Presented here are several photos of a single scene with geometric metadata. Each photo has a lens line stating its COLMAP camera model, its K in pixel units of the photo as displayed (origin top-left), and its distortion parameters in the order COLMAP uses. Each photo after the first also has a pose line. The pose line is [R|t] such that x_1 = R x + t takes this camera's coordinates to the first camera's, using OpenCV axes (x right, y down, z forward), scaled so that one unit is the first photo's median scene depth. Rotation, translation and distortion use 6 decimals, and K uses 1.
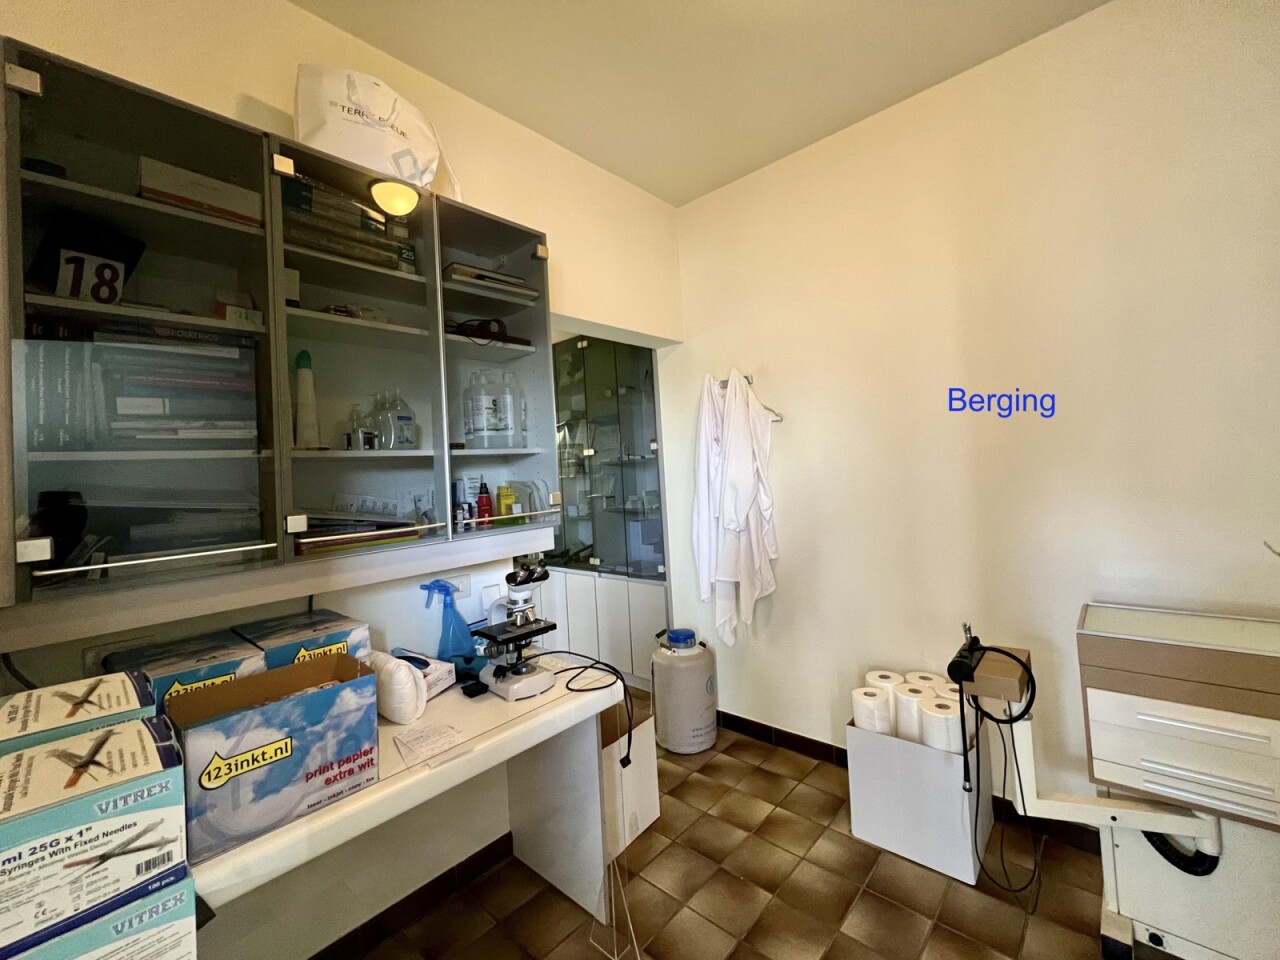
lens RADIAL K [[523.4, 0, 640.1], [0, 523.4, 461.2], [0, 0, 1]] dist [-0.002435, -0.000685]
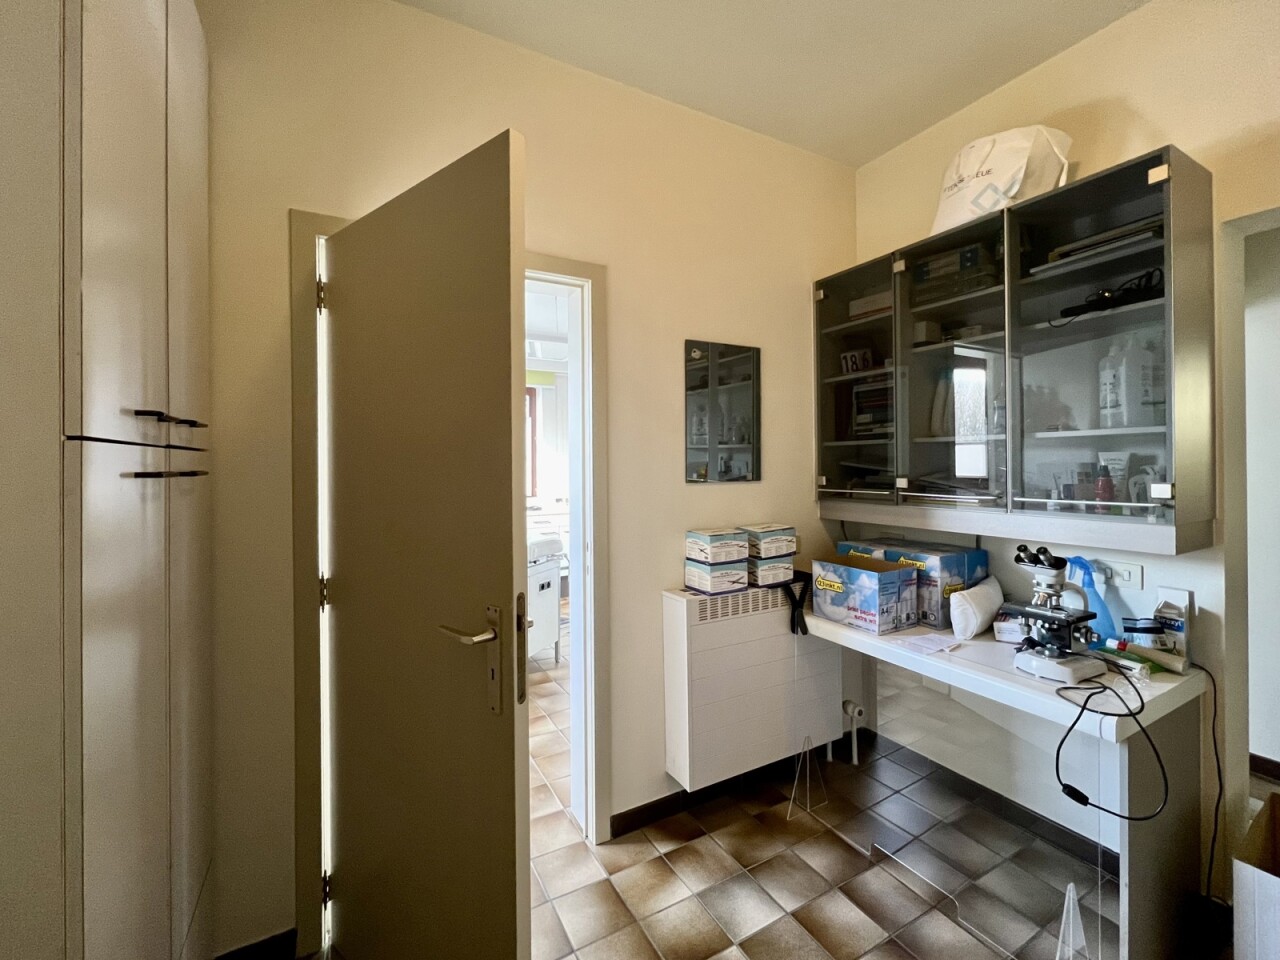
lens RADIAL K [[523.4, 0, 638.0], [0, 523.4, 466.3], [0, 0, 1]] dist [-0.002435, -0.000685]
pose [[-0.309956, 0.069776, -0.948187, 1.189573], [0.048395, 0.997168, 0.057561, -0.070855], [0.949518, -0.028047, -0.312456, 0.713631]]
